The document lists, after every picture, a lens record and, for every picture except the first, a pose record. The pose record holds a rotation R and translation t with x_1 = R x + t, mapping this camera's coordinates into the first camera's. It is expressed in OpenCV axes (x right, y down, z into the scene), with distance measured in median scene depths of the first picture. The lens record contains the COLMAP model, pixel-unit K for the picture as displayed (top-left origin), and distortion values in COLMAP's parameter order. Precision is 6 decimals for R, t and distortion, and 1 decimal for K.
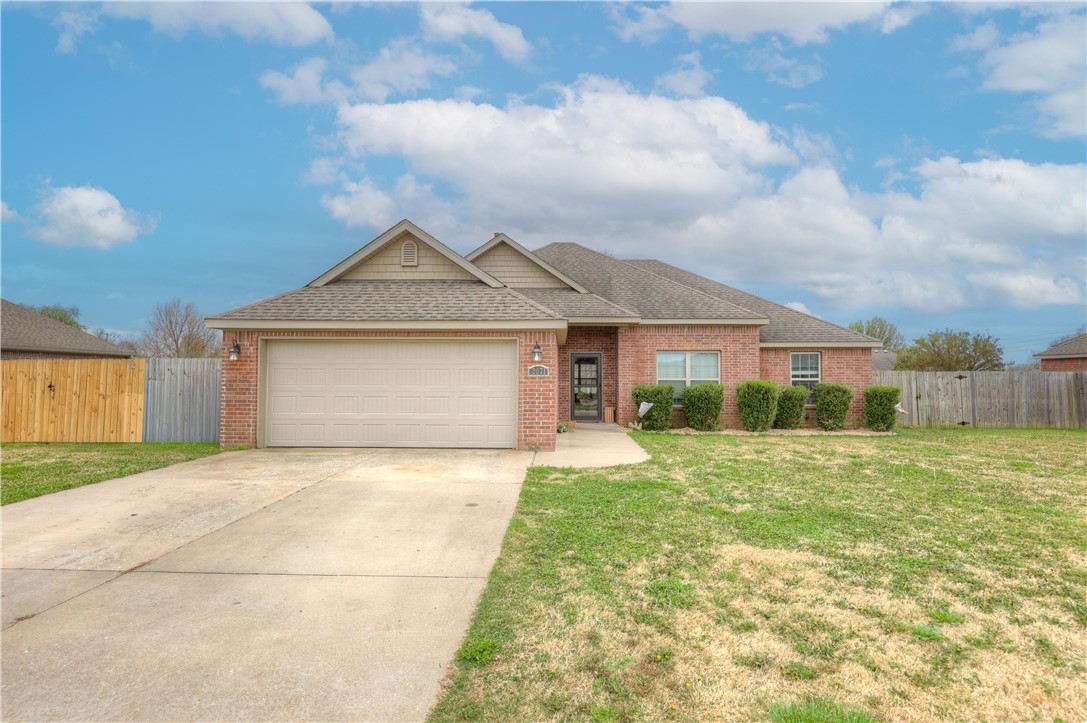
lens RADIAL K [[525.4, 0, 543.5], [0, 525.4, 361.5], [0, 0, 1]] dist [0.000695, -0.000345]
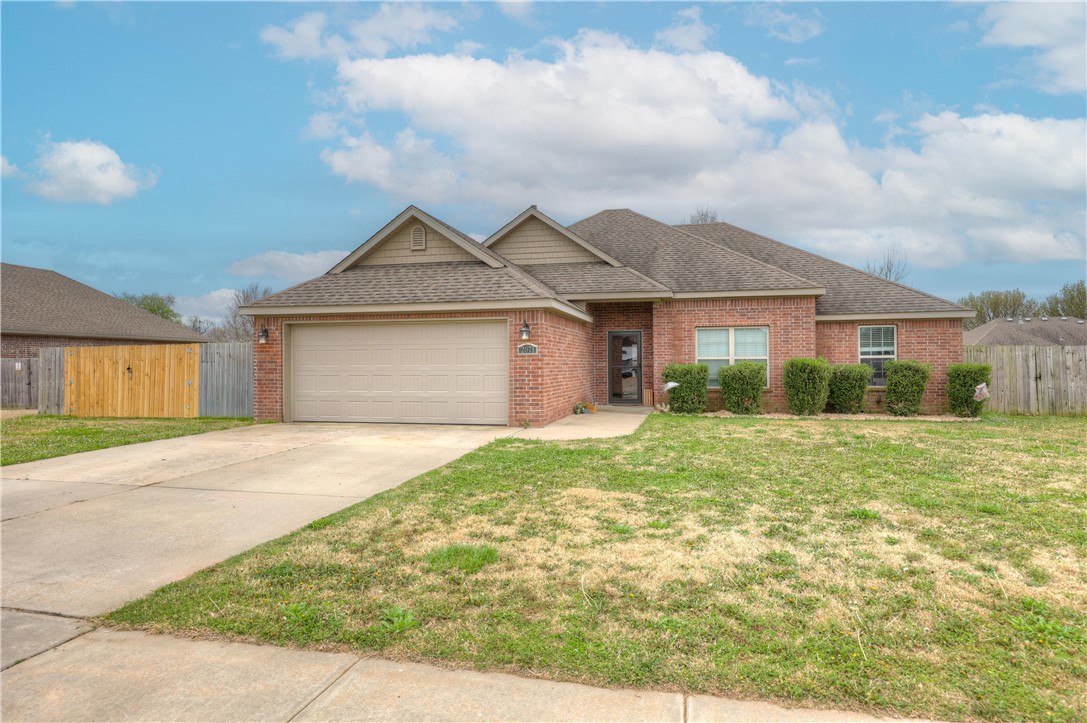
lens RADIAL K [[633.4, 0, 543.5], [0, 633.4, 361.5], [0, 0, 1]] dist [-0.001485, -0.000057]
pose [[0.979175, -0.009357, -0.202801, 0.212673], [0.014899, 0.999556, 0.025819, 0.008173], [0.202469, -0.028303, 0.978880, -0.158098]]
